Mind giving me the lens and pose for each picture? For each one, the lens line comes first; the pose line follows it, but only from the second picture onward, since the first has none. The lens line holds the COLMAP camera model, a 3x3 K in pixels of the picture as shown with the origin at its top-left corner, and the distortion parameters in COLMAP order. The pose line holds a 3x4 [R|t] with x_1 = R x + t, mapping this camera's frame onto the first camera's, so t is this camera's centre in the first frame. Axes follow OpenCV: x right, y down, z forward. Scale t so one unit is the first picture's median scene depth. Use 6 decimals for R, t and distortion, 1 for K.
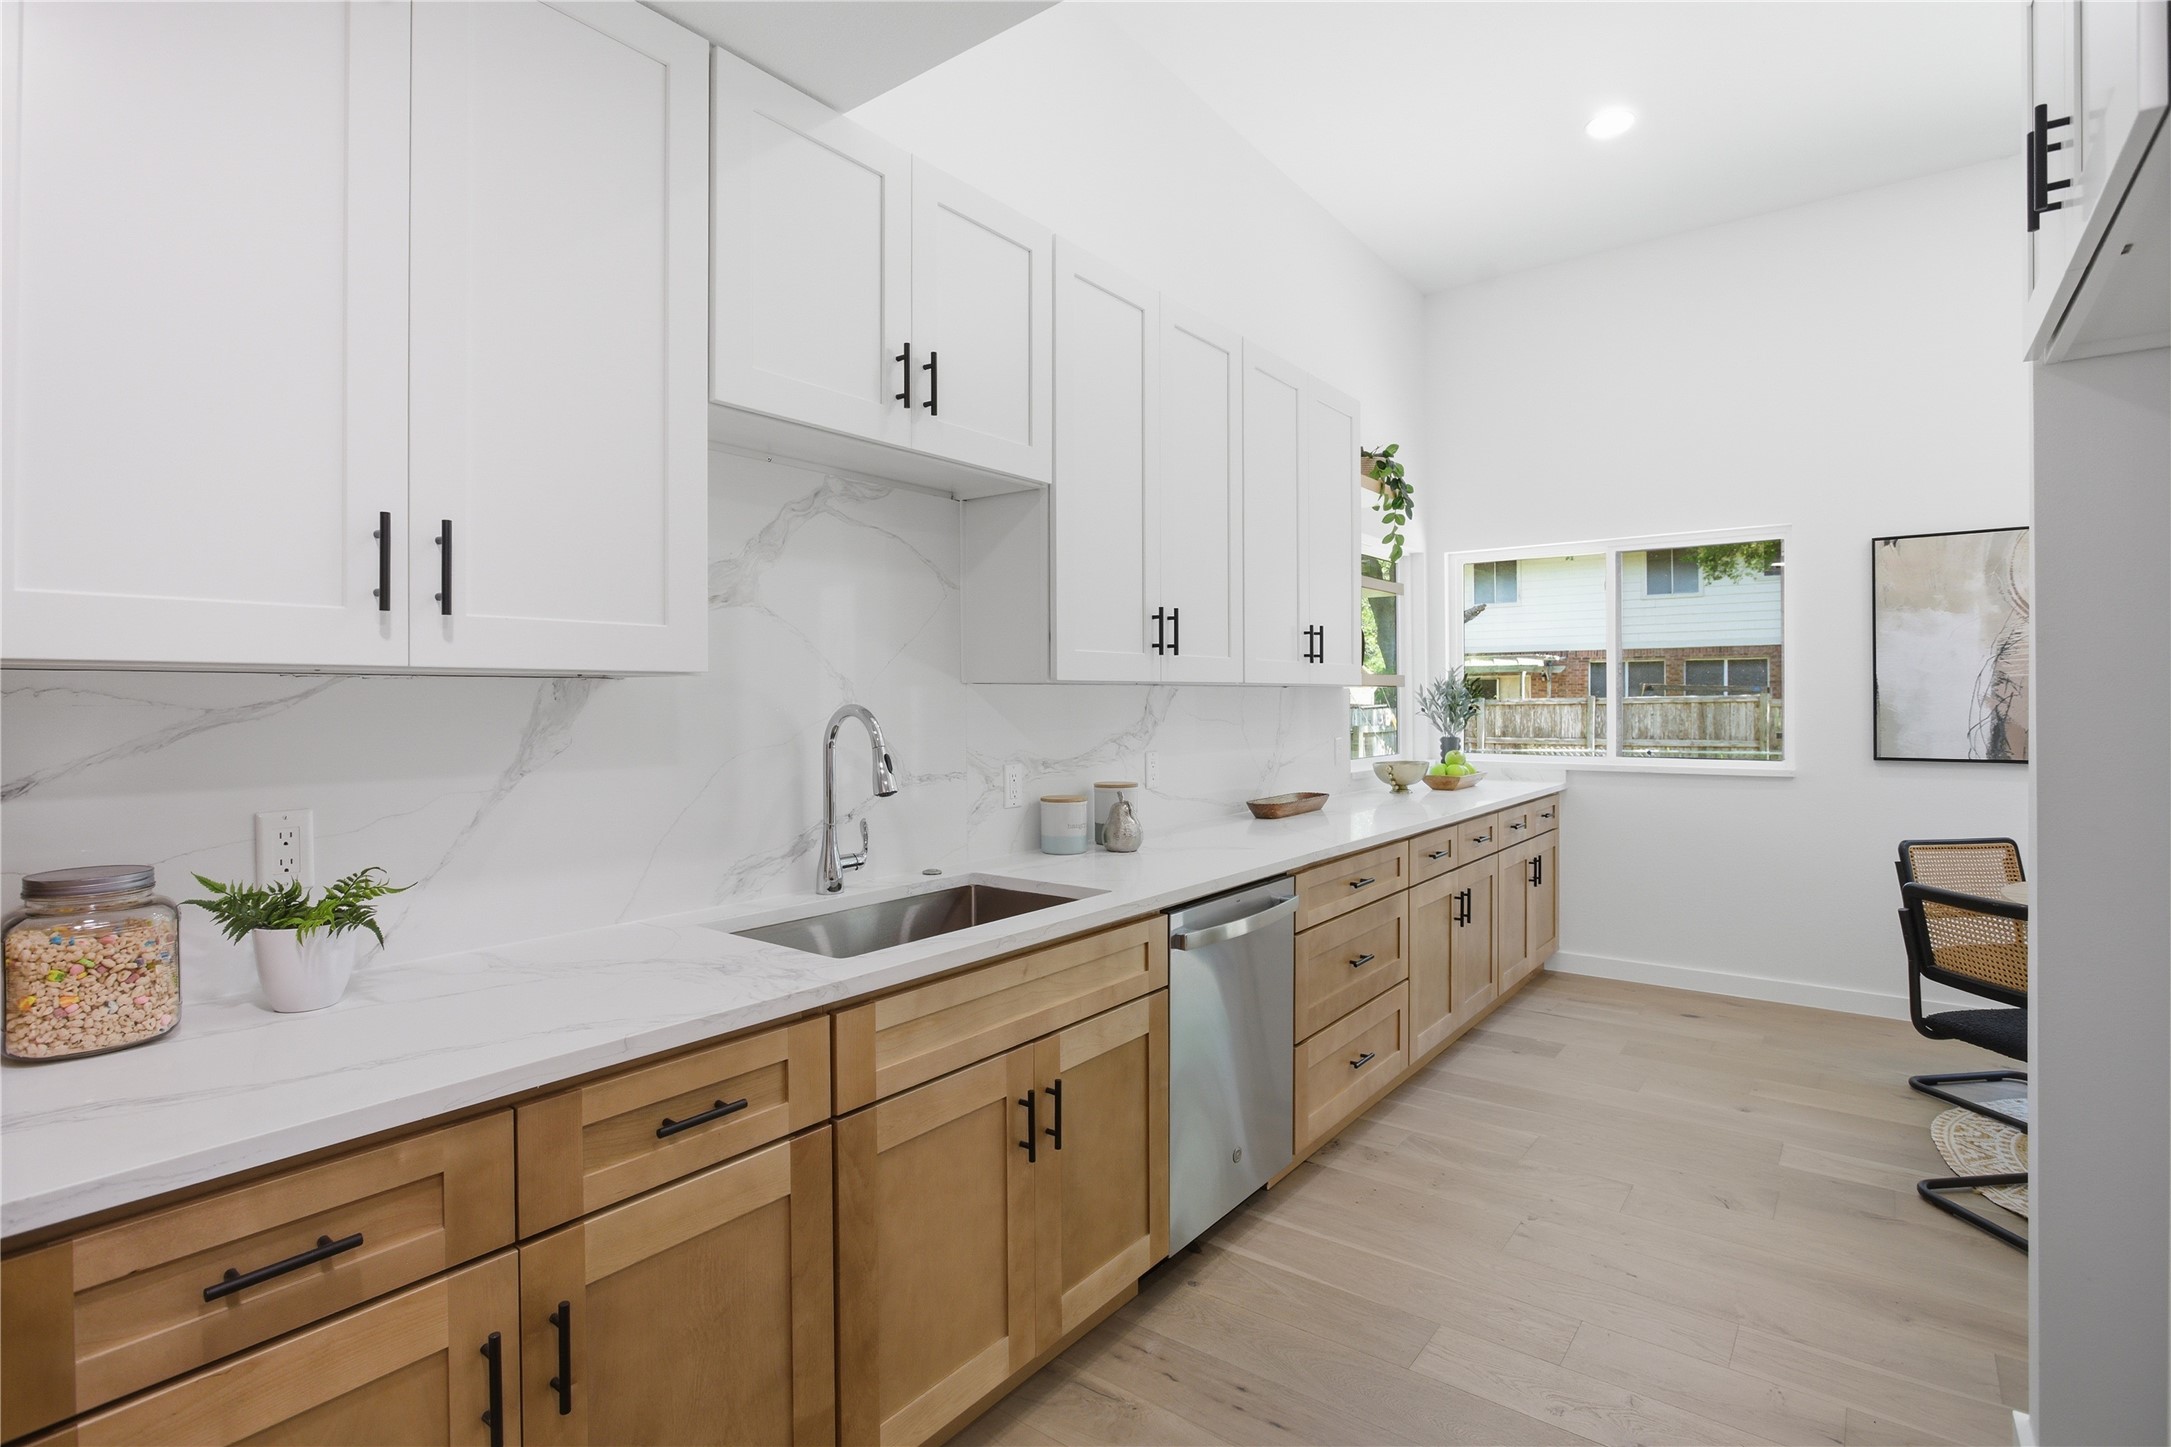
lens RADIAL K [[1042.7, 0, 1094.1], [0, 1042.7, 700.6], [0, 0, 1]] dist [-0.017719, 0.014180]
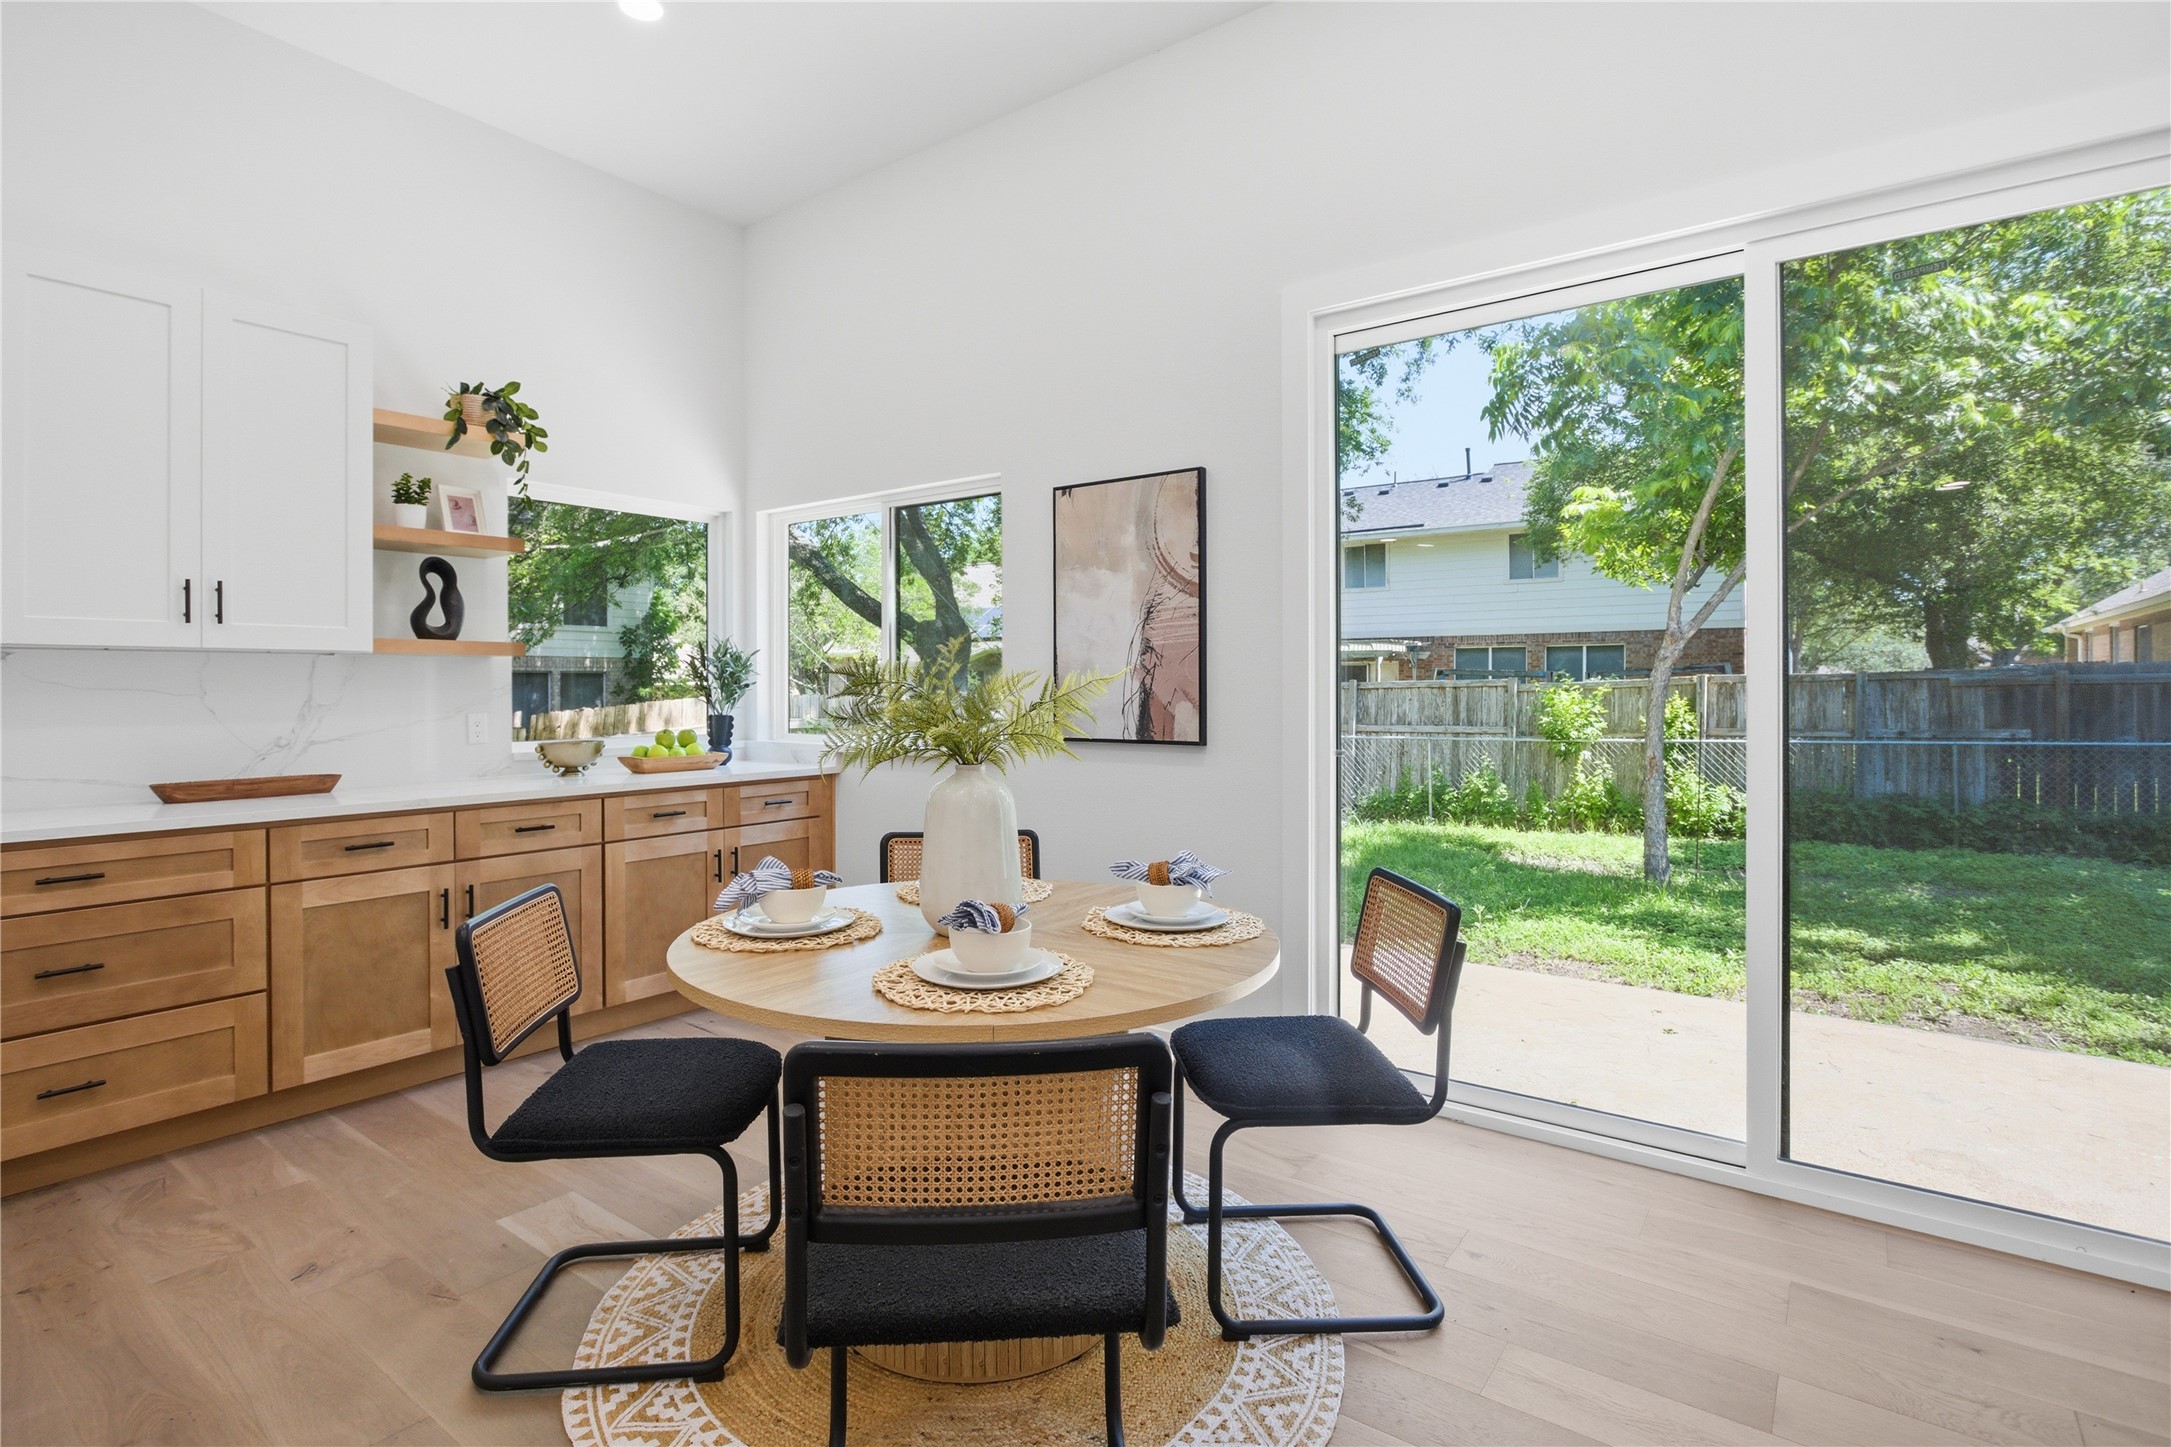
lens RADIAL K [[1042.4, 0, 1084.3], [0, 1042.4, 690.3], [0, 0, 1]] dist [-0.013492, 0.000320]
pose [[0.999991, 0.003033, 0.003016, 0.944249], [-0.003039, 0.999993, 0.002130, 0.015860], [-0.003010, -0.002140, 0.999993, 0.143468]]
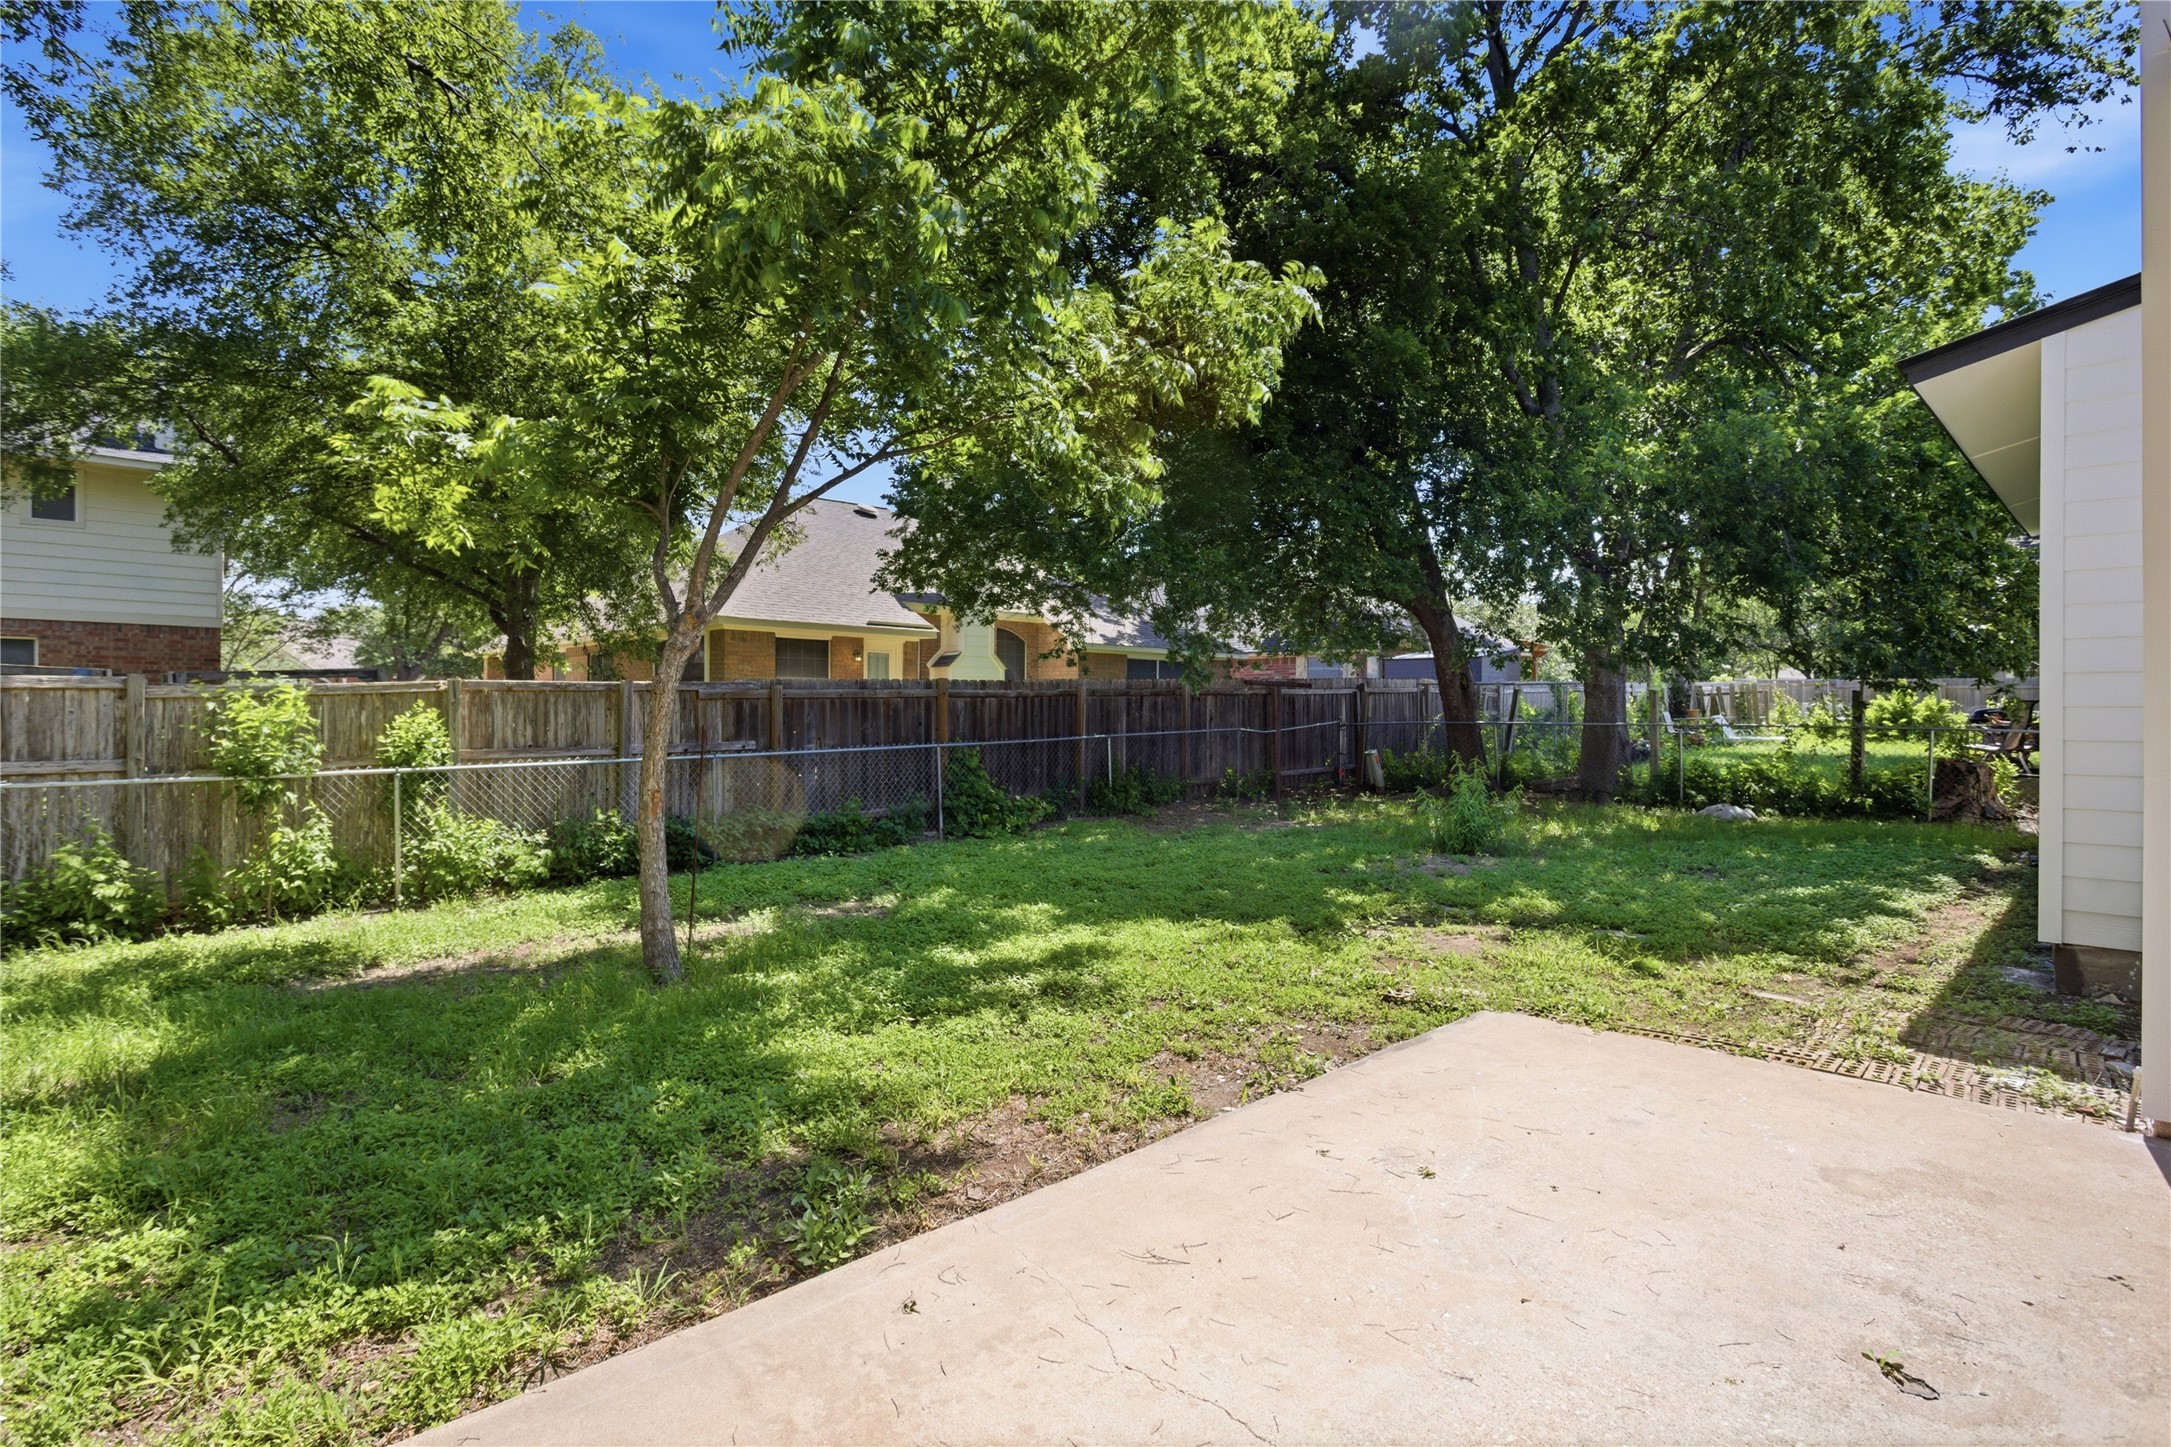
lens RADIAL K [[1038.0, 0, 1060.5], [0, 1038.0, 707.7], [0, 0, 1]] dist [-0.010696, 0.001026]
pose [[0.172840, 0.008691, 0.984912, 0.707147], [-0.011305, 0.999913, -0.006839, 0.035099], [-0.984885, -0.009952, 0.172924, 1.589139]]
